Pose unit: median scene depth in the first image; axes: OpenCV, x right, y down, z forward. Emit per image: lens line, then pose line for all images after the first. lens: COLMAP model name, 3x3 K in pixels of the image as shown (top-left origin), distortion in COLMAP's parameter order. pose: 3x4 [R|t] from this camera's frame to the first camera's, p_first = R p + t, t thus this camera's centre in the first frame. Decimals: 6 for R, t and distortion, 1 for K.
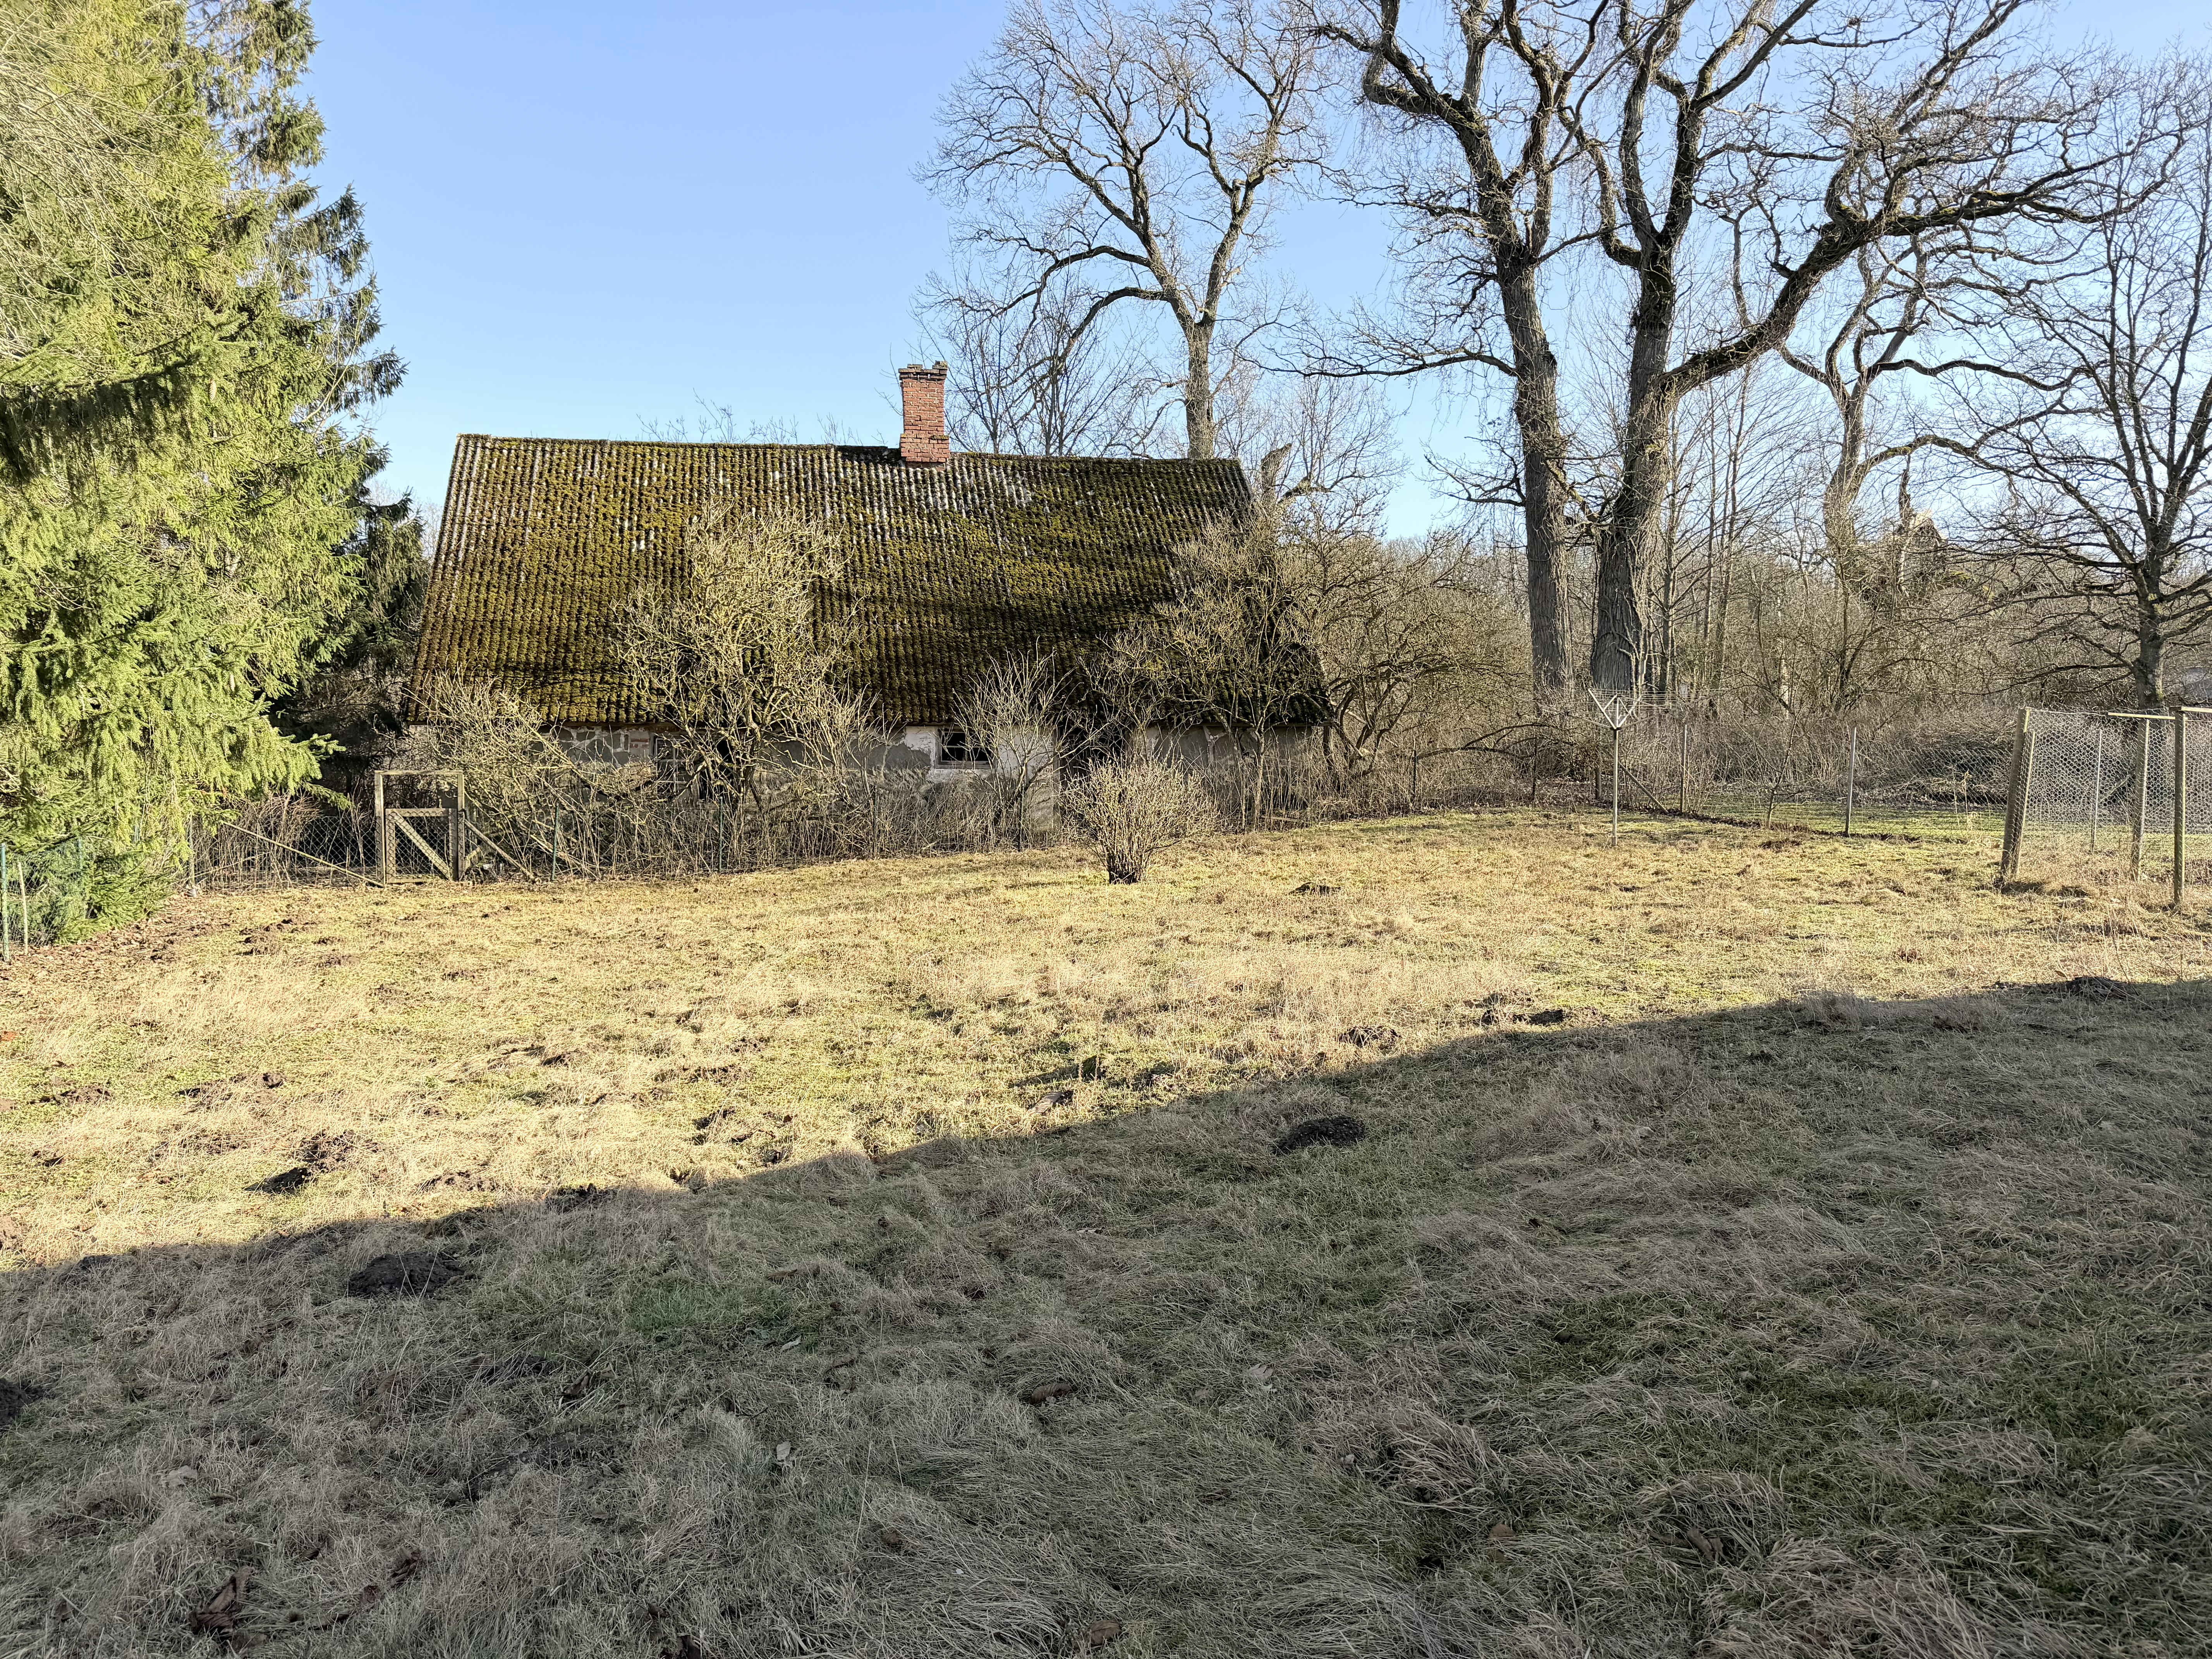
lens RADIAL K [[1561.2, 0, 1104.0], [0, 1561.2, 851.3], [0, 0, 1]] dist [0.039746, -0.035985]
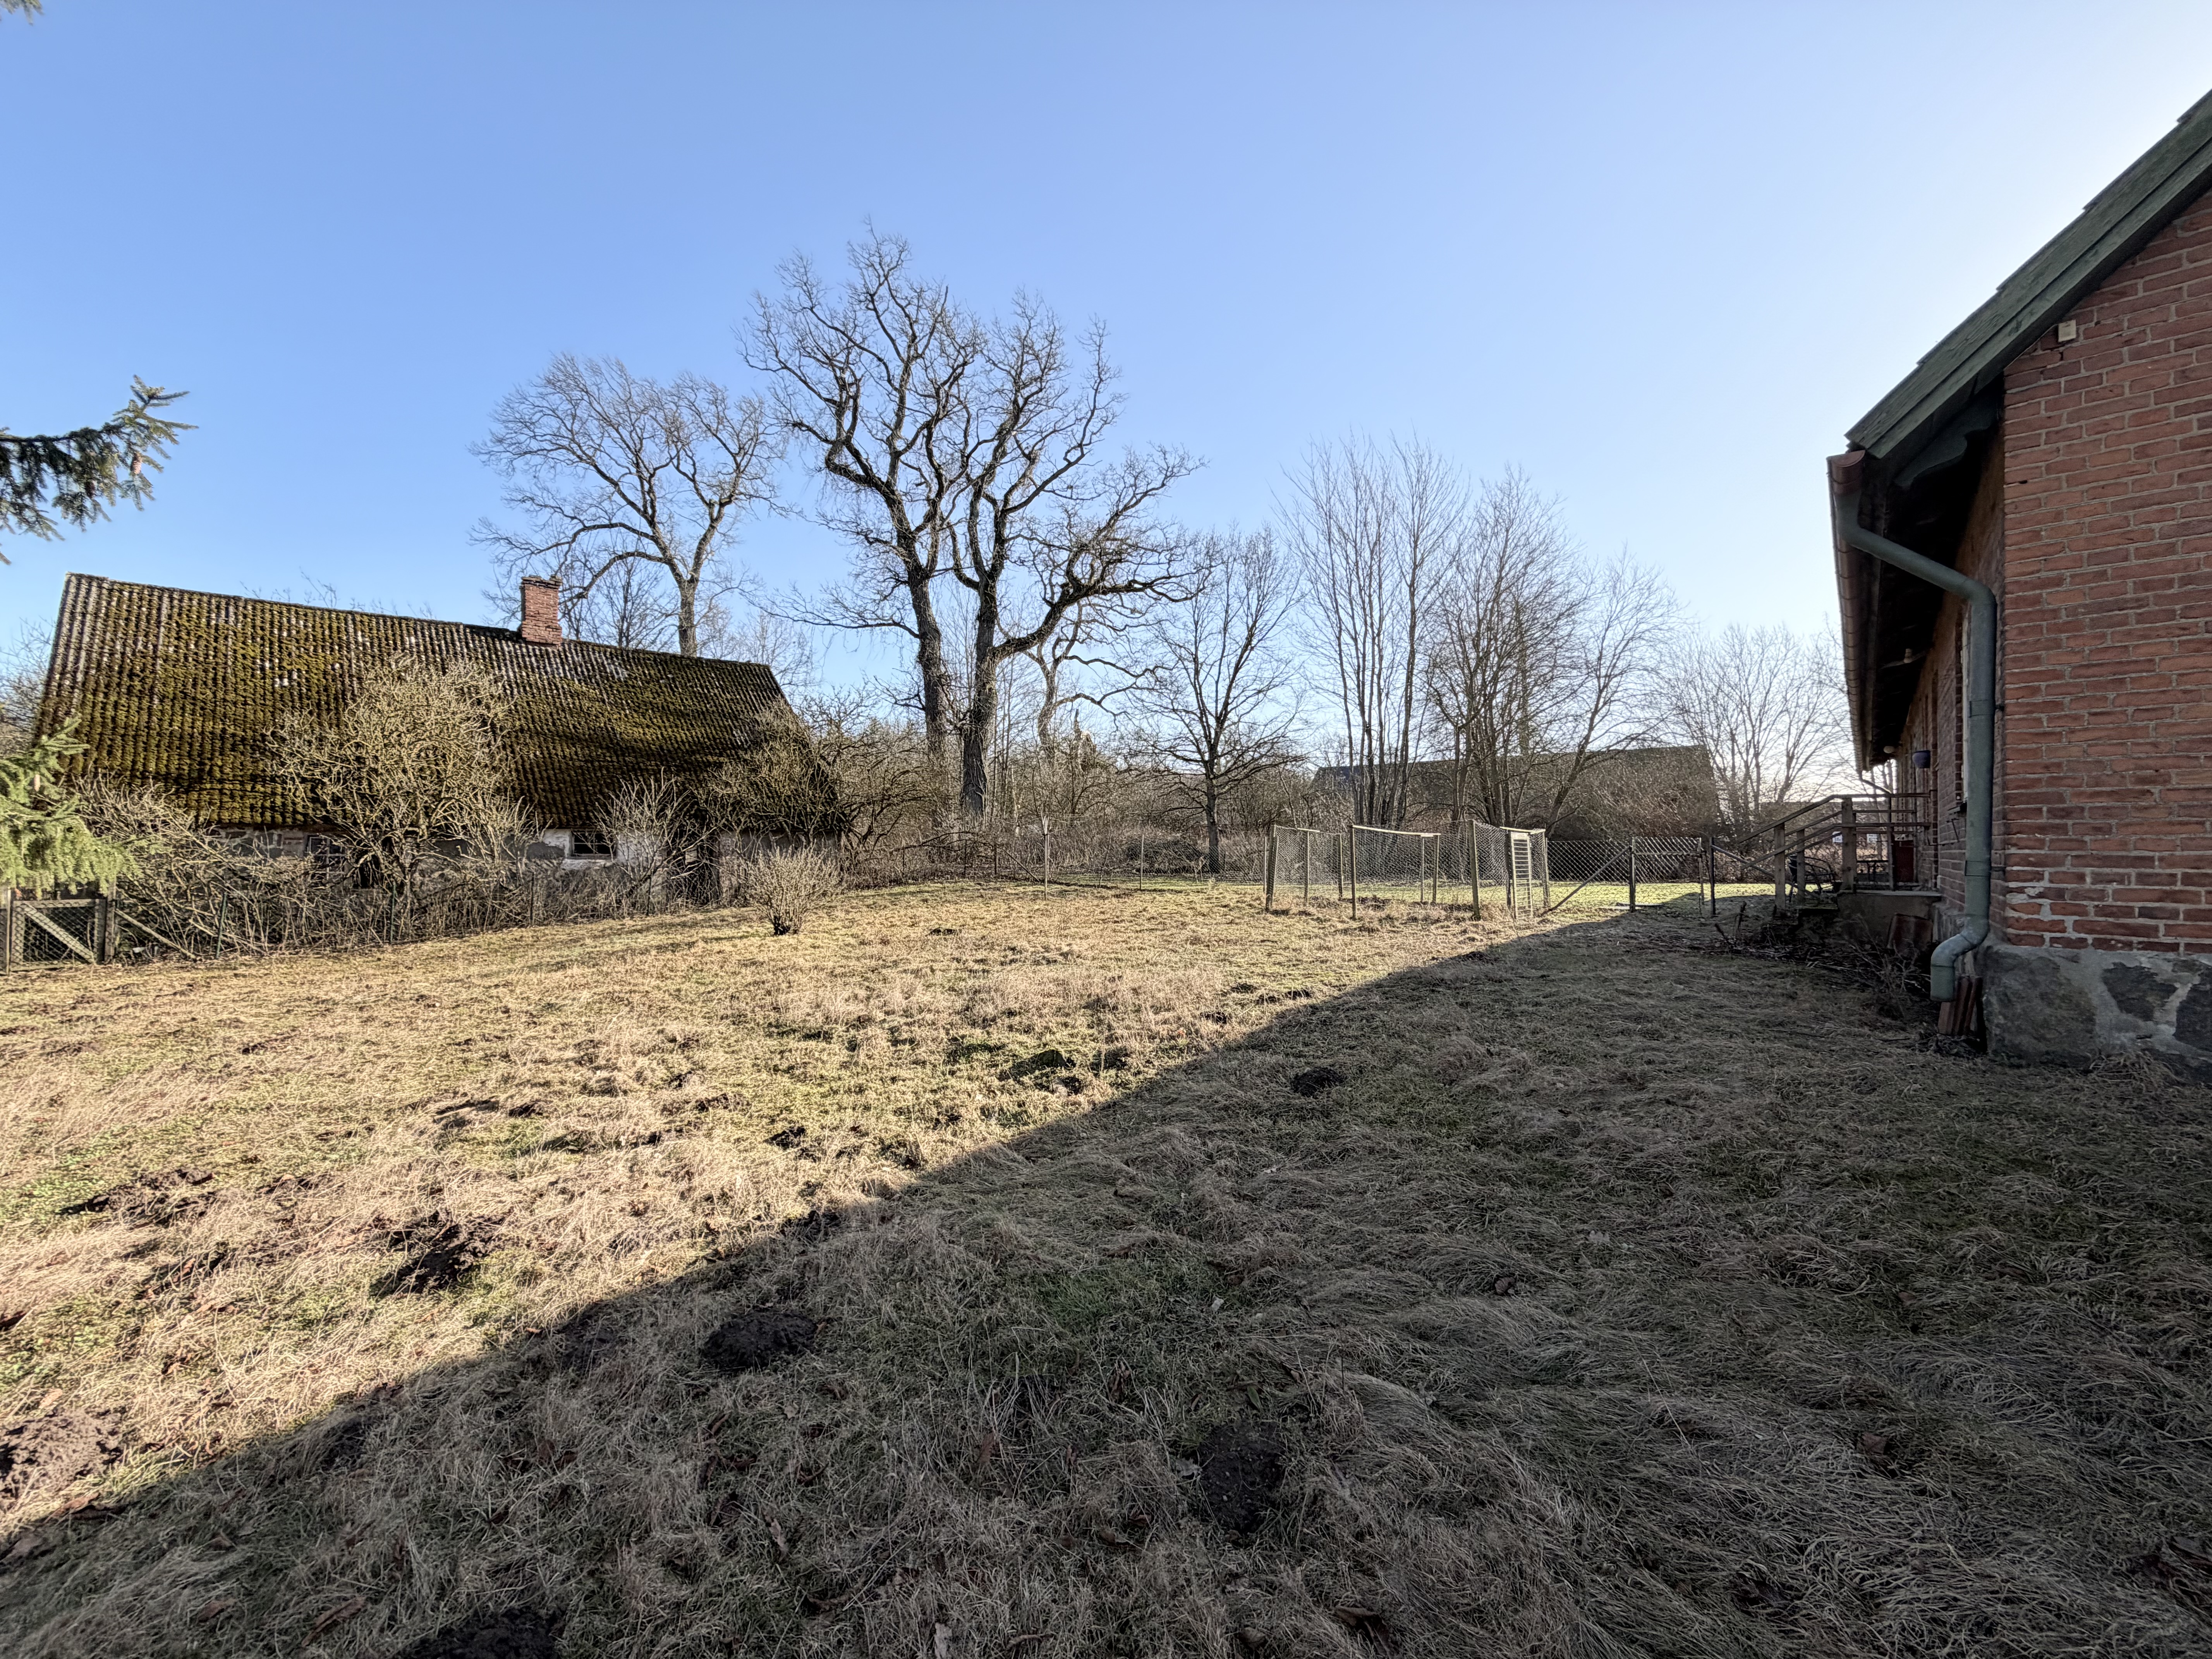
lens RADIAL K [[883.5, 0, 1106.2], [0, 883.5, 836.8], [0, 0, 1]] dist [-0.000018, -0.000061]
pose [[0.846501, 0.005501, 0.532359, -0.093016], [0.035881, 0.997083, -0.067358, -0.002319], [-0.531177, 0.076120, 0.843834, 0.058432]]
